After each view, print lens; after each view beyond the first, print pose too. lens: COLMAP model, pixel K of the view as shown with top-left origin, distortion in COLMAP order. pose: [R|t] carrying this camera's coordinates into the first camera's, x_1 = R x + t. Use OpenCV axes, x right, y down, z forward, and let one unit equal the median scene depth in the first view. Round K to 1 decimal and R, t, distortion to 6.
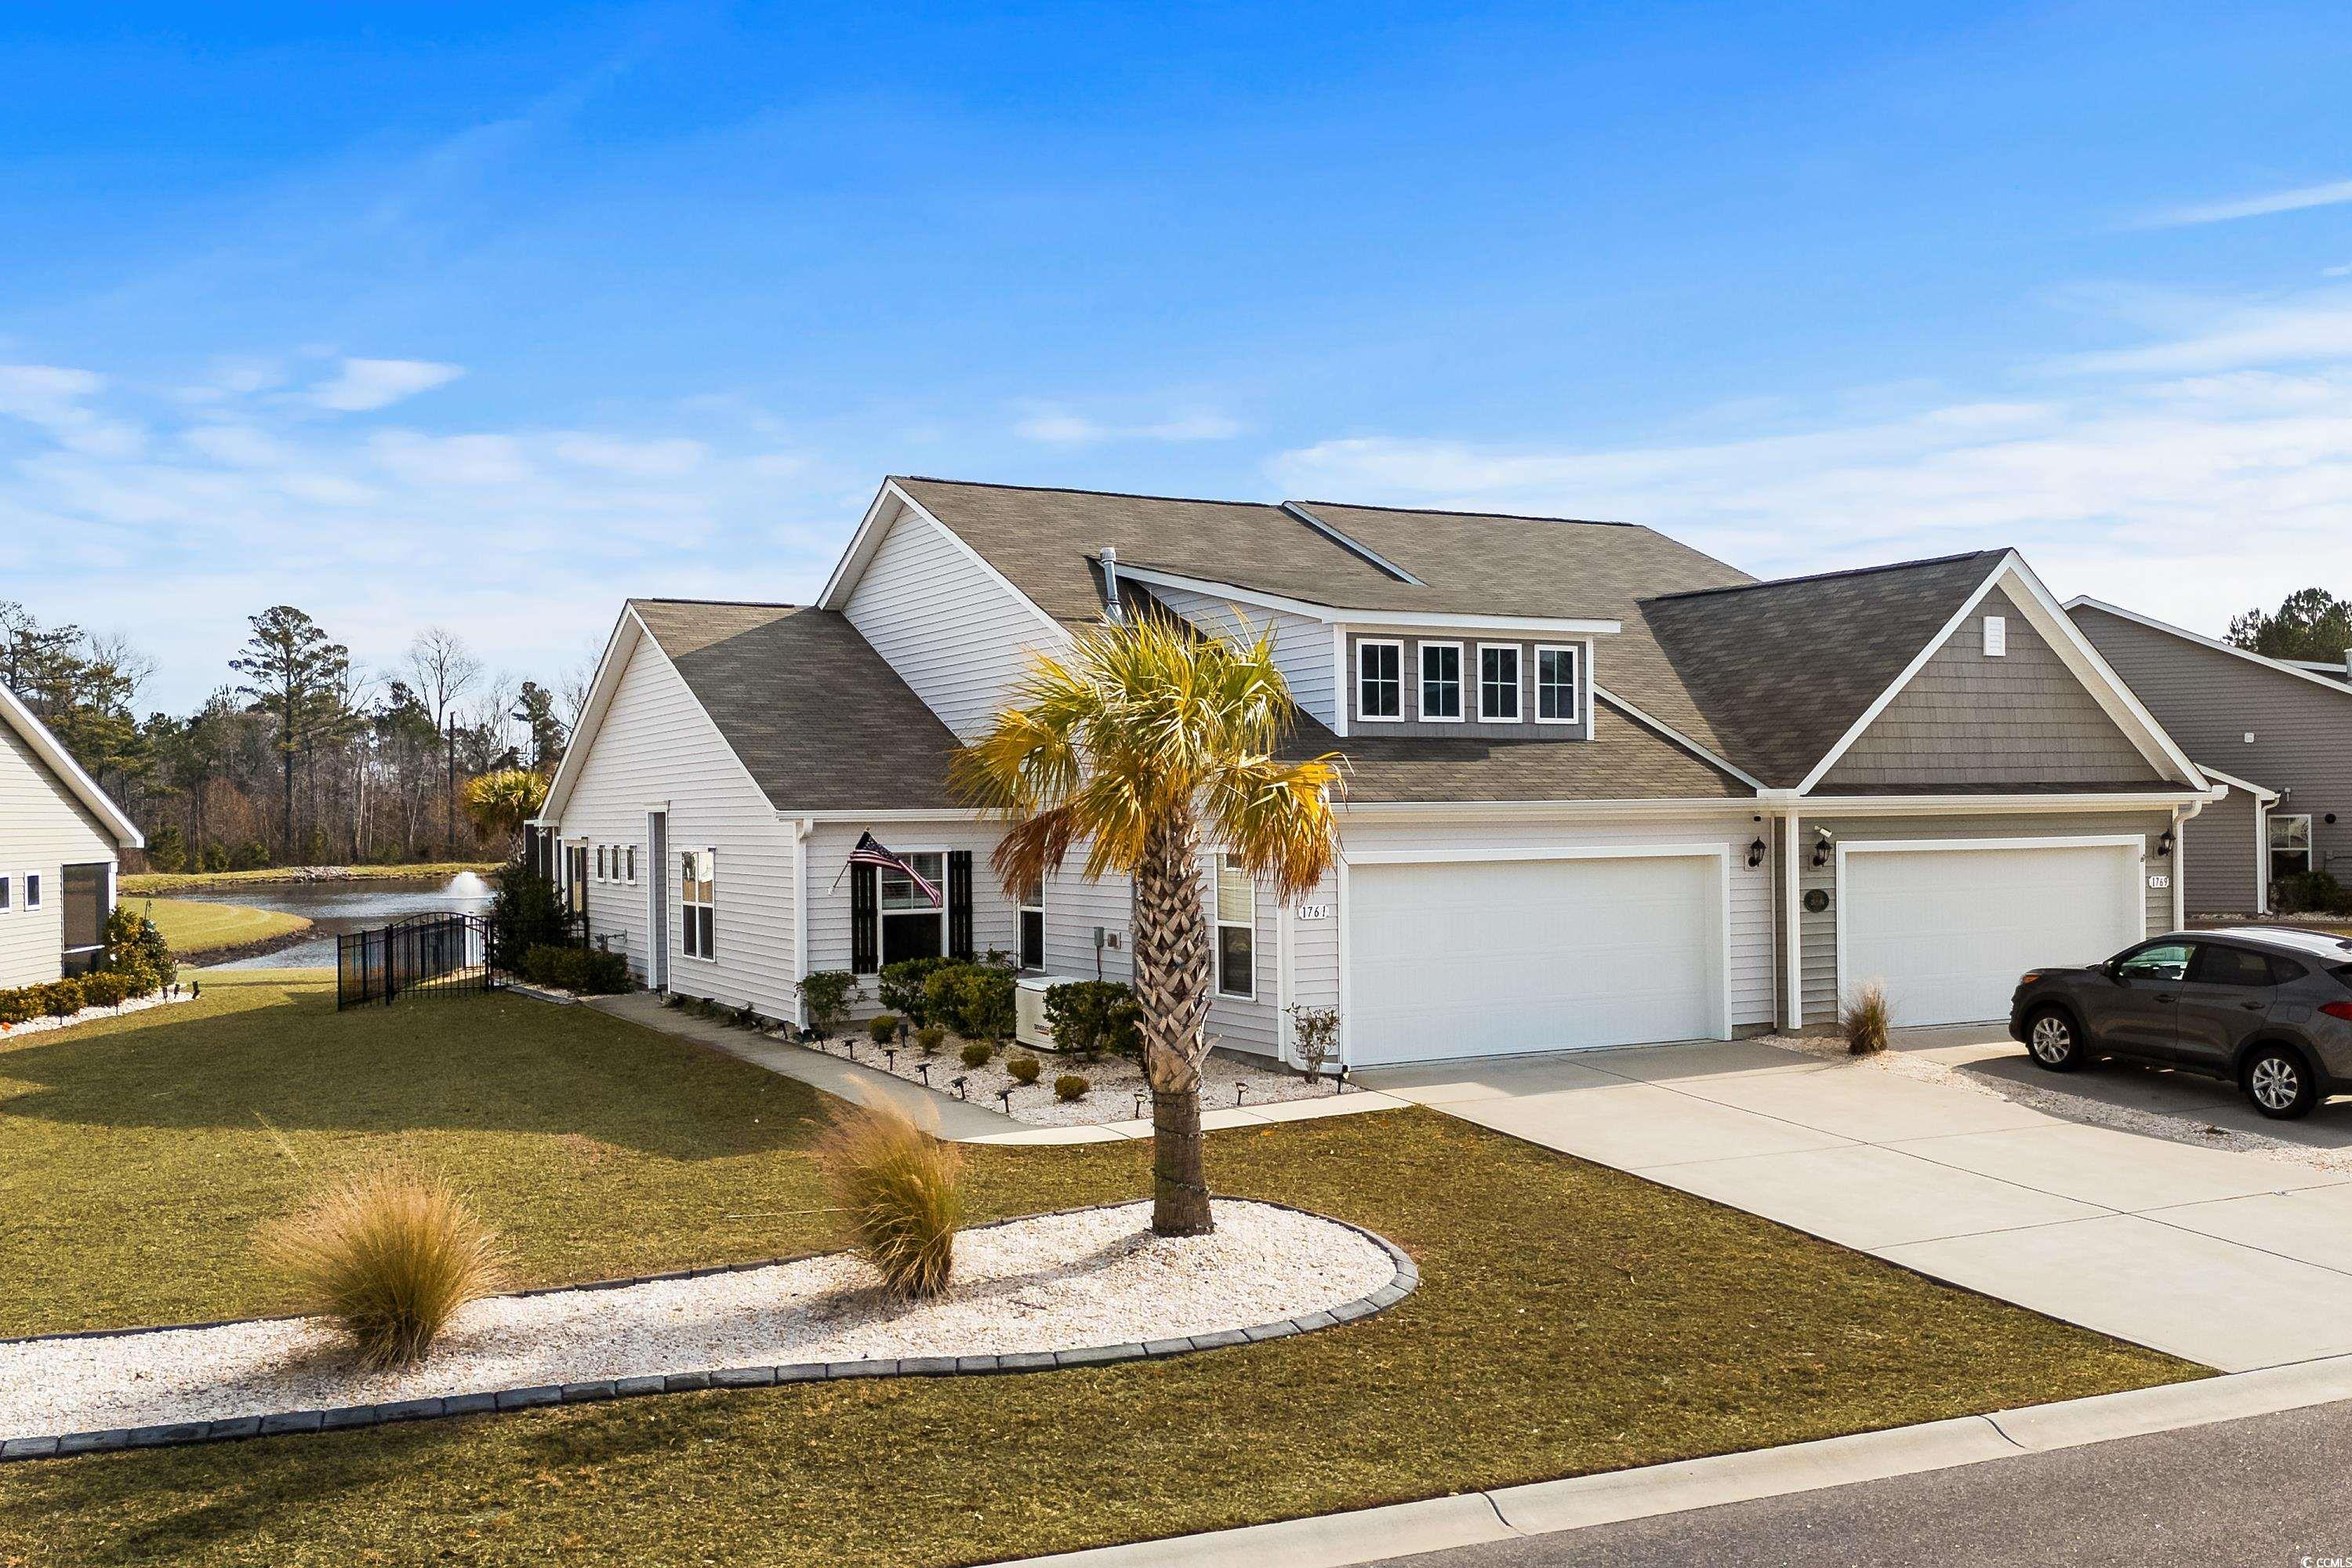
lens RADIAL K [[2262.7, 0, 1314.9], [0, 2262.7, 806.6], [0, 0, 1]] dist [0.037237, 0.000000]
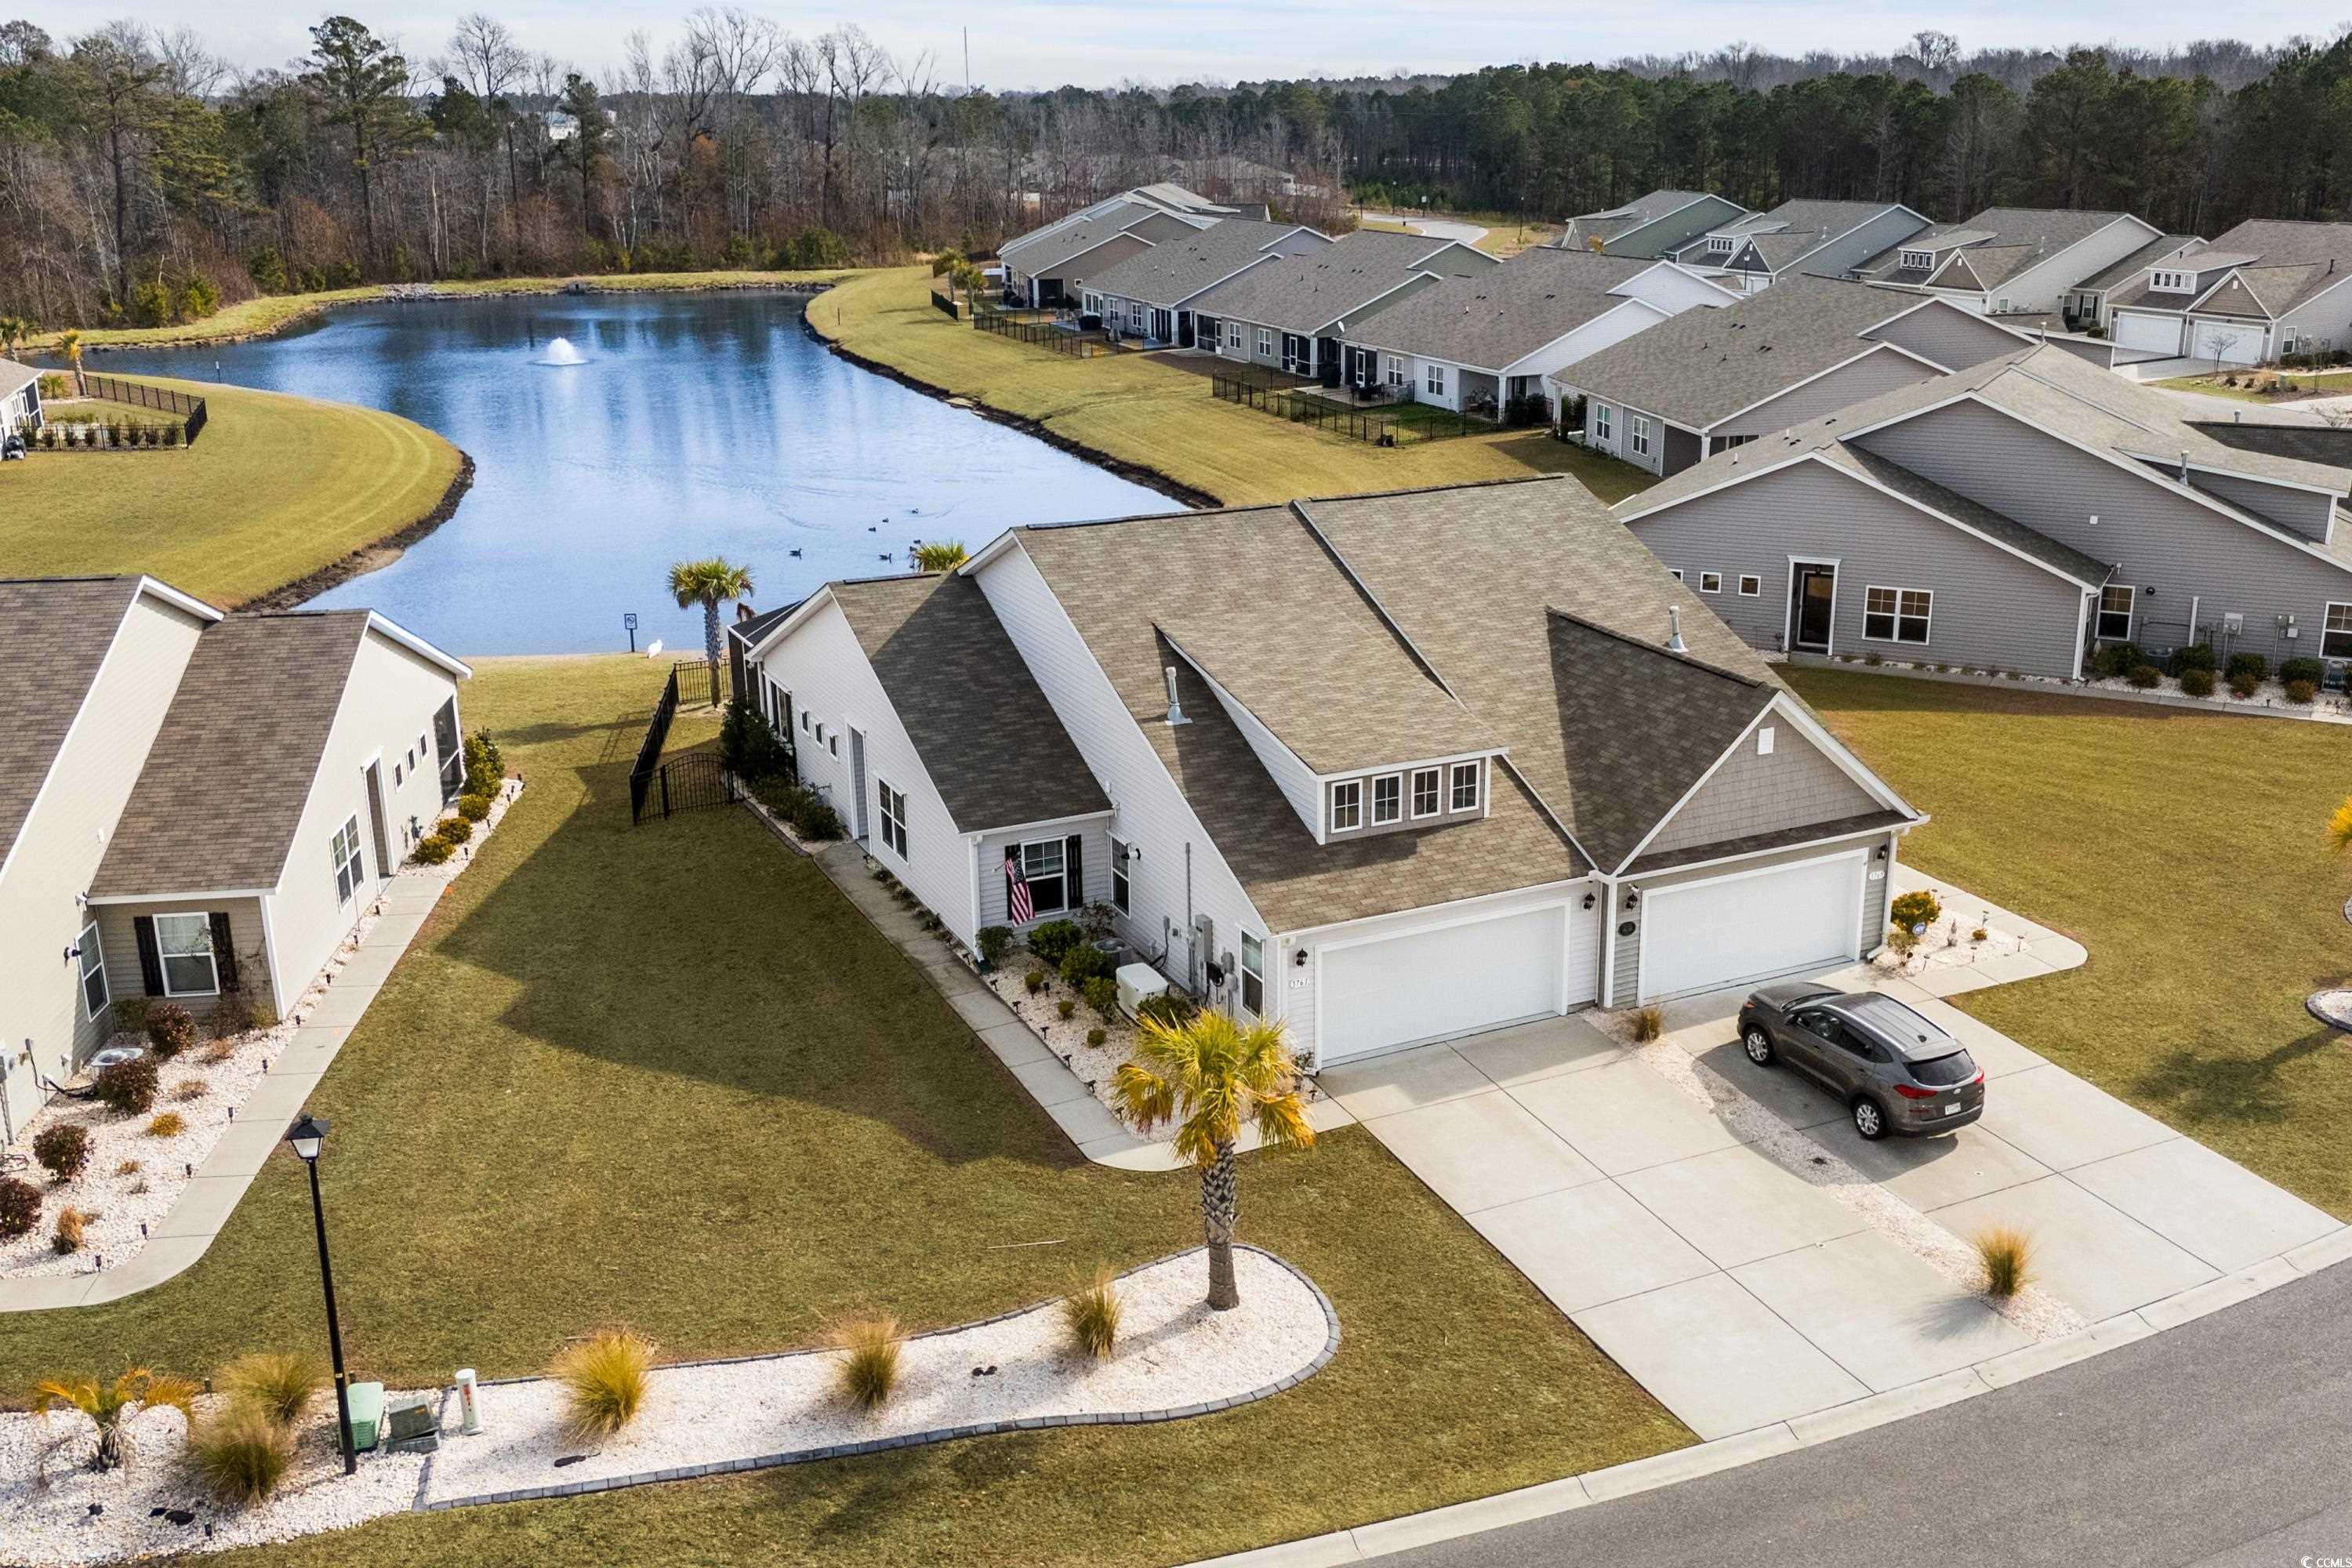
lens RADIAL K [[2262.7, 0, 1173.8], [0, 2262.7, 782.2], [0, 0, 1]] dist [0.037237, 0.000000]
pose [[0.997156, 0.014713, -0.073913, 0.024170], [0.007542, 0.956353, 0.292116, -0.513703], [0.074985, -0.291842, 0.953523, -0.480440]]
